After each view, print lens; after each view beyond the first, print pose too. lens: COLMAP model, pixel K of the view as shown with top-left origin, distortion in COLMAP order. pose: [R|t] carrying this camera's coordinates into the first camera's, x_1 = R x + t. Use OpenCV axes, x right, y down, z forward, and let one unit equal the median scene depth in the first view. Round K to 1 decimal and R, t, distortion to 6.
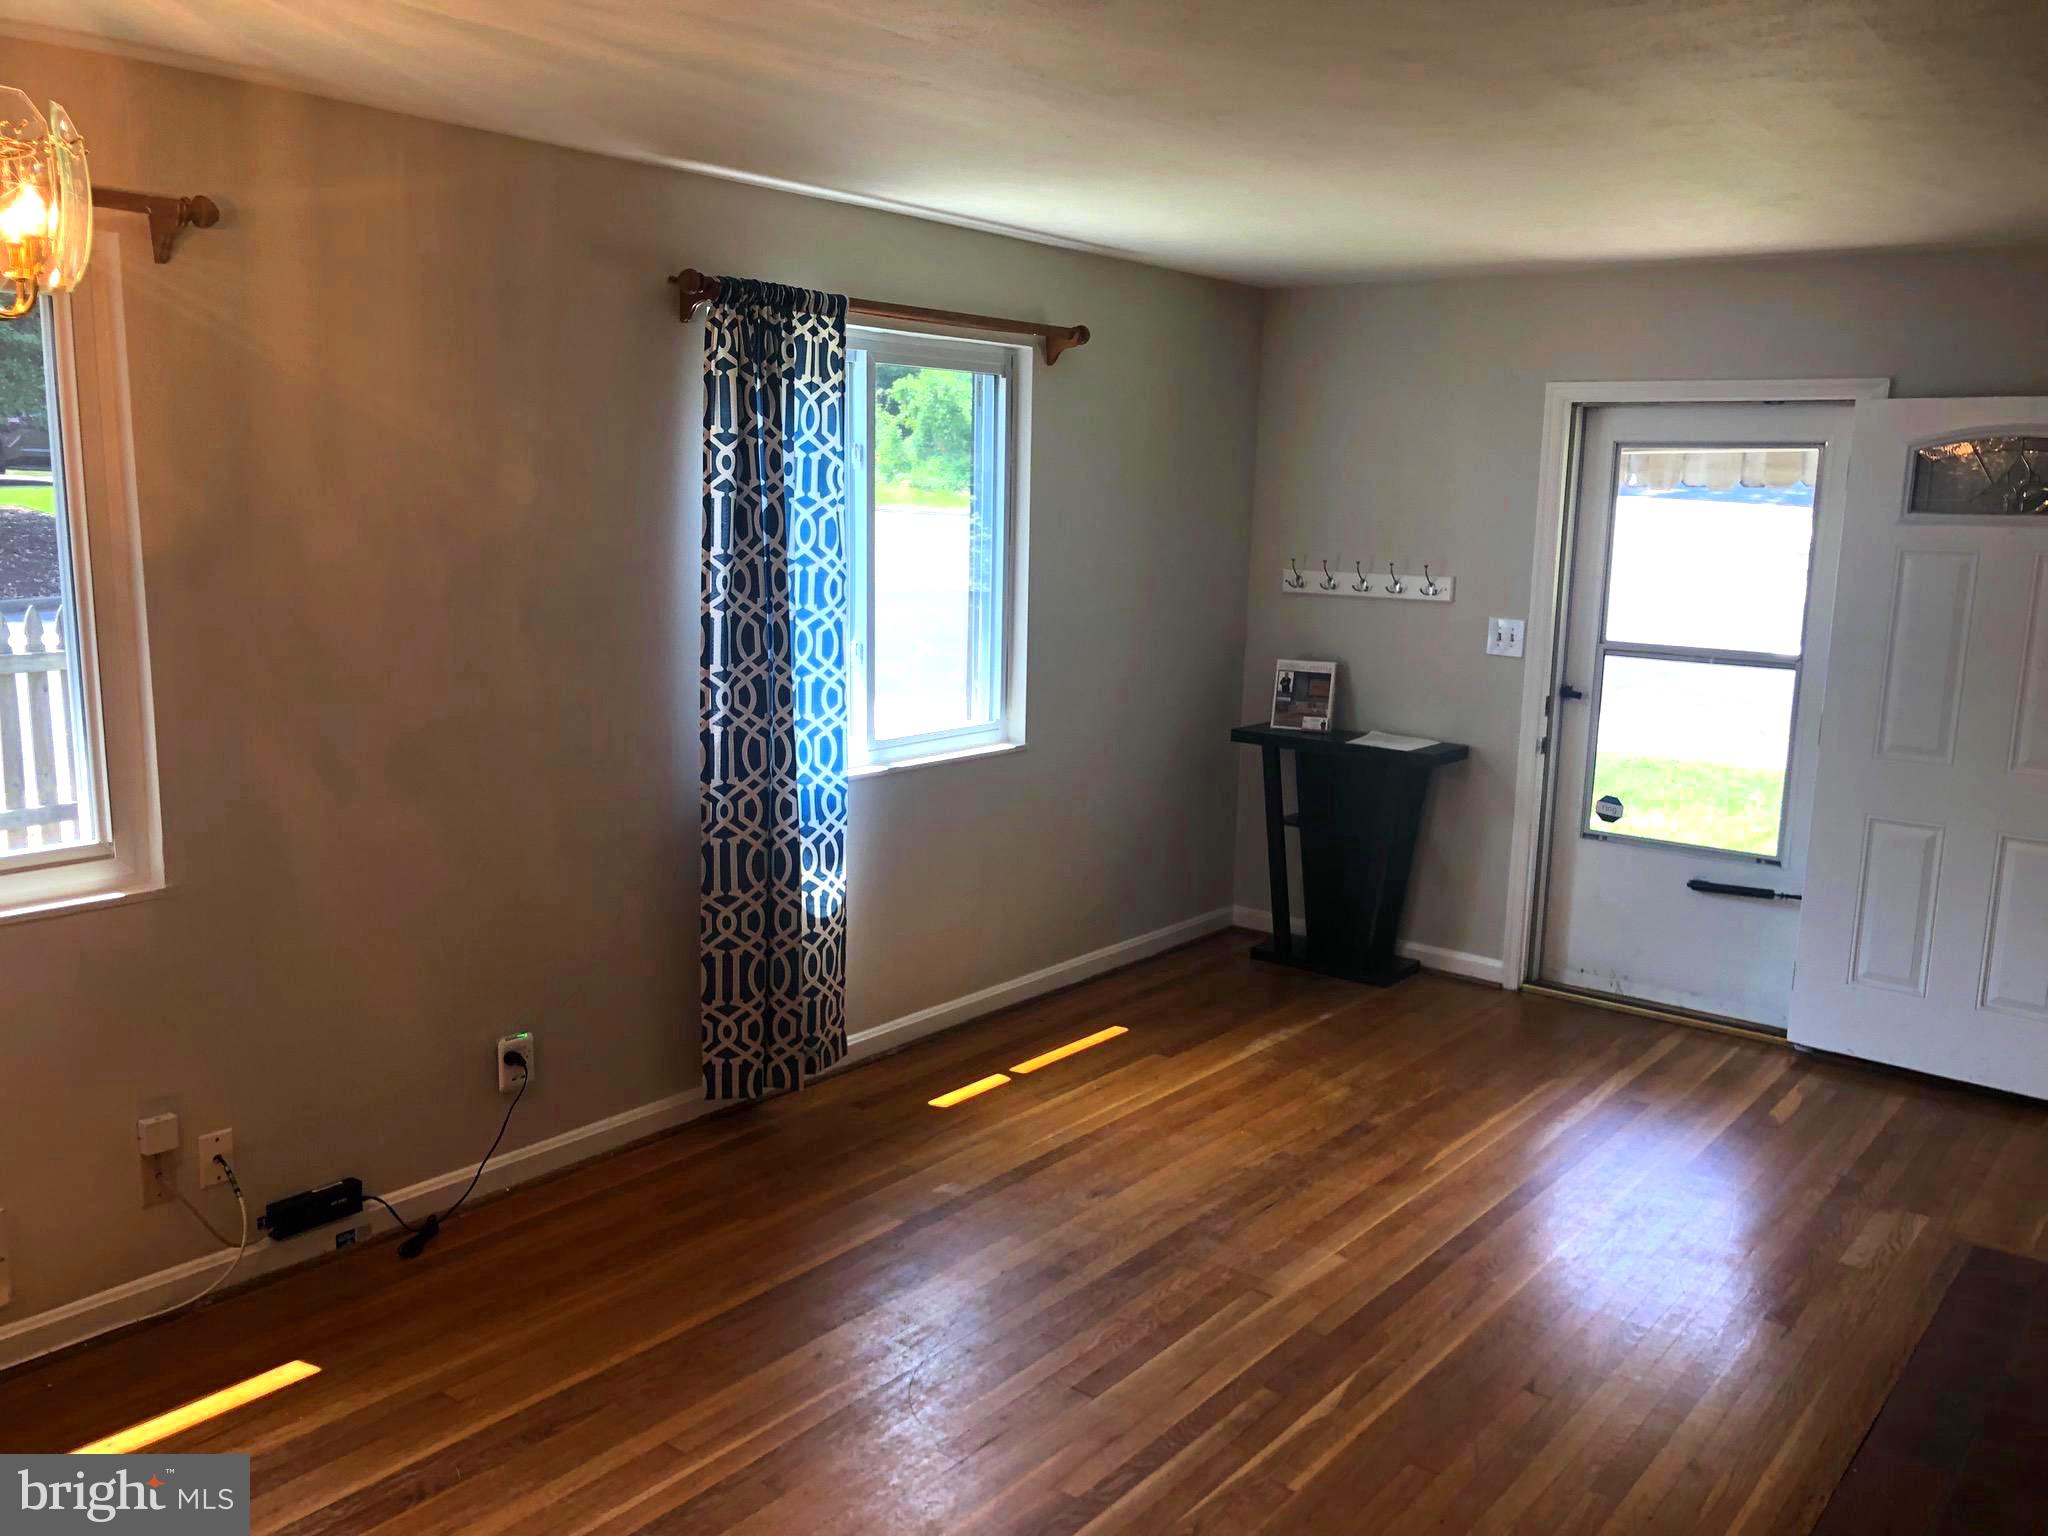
lens RADIAL K [[1688.3, 0, 1043.6], [0, 1688.3, 792.3], [0, 0, 1]] dist [0.101190, -0.187176]
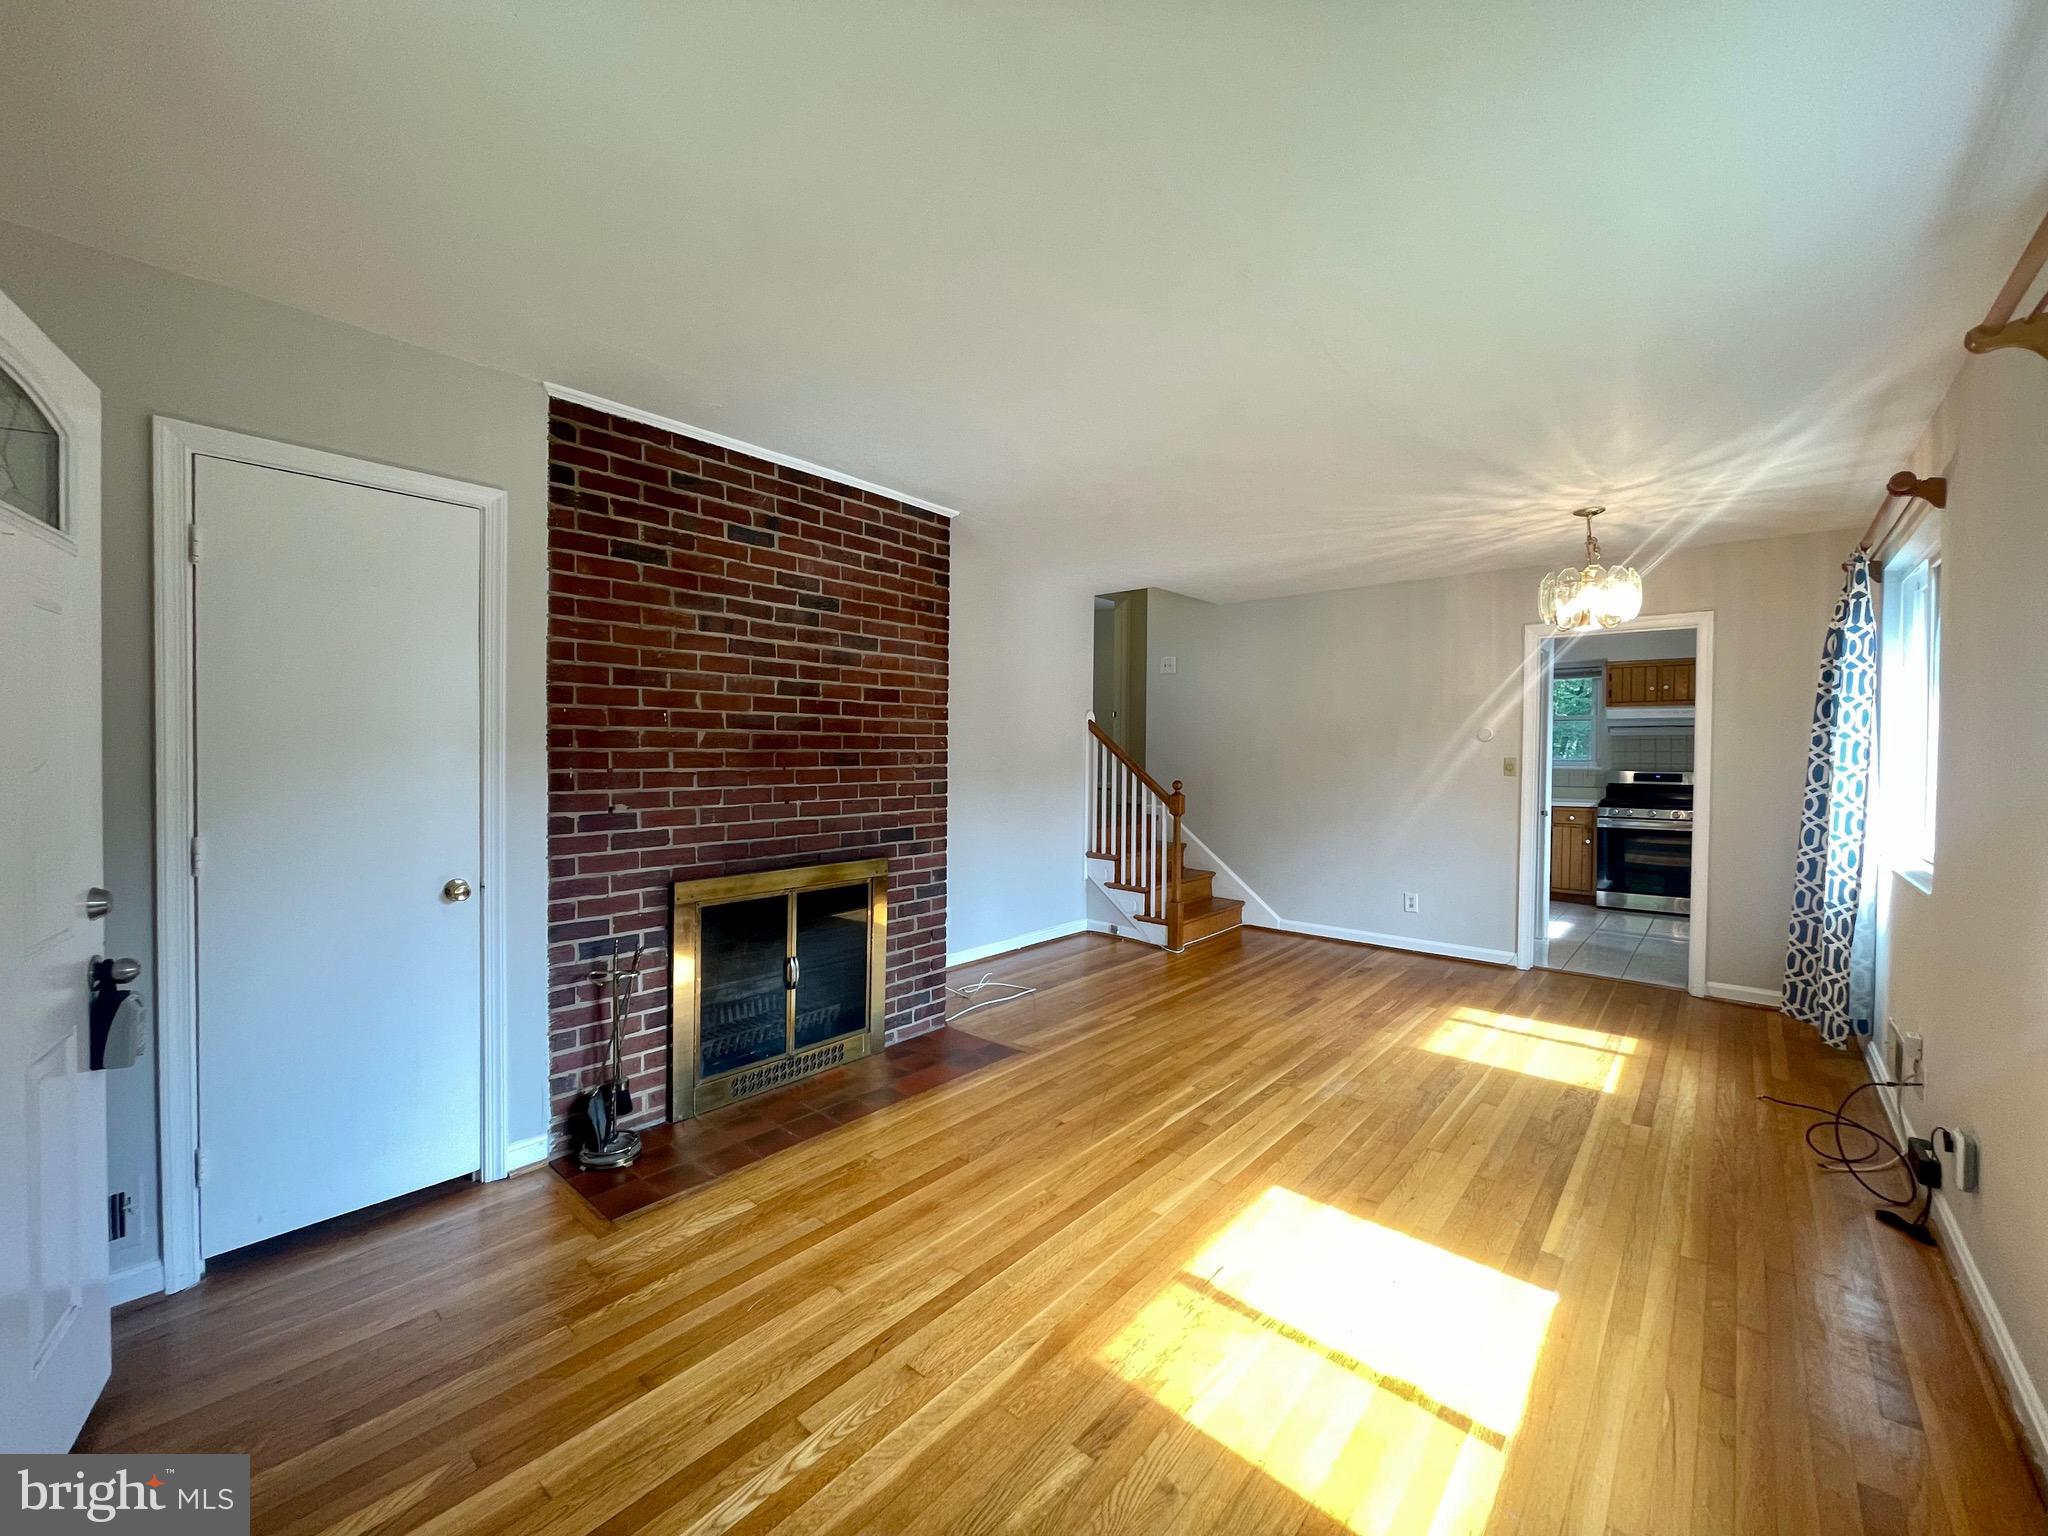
lens RADIAL K [[830.3, 0, 1020.5], [0, 830.3, 760.9], [0, 0, 1]] dist [0.000305, -0.000076]
pose [[-0.998358, -0.033699, 0.046317, 0.221898], [-0.024012, 0.980367, 0.195714, -0.145268], [-0.052003, 0.194280, -0.979567, 1.325065]]
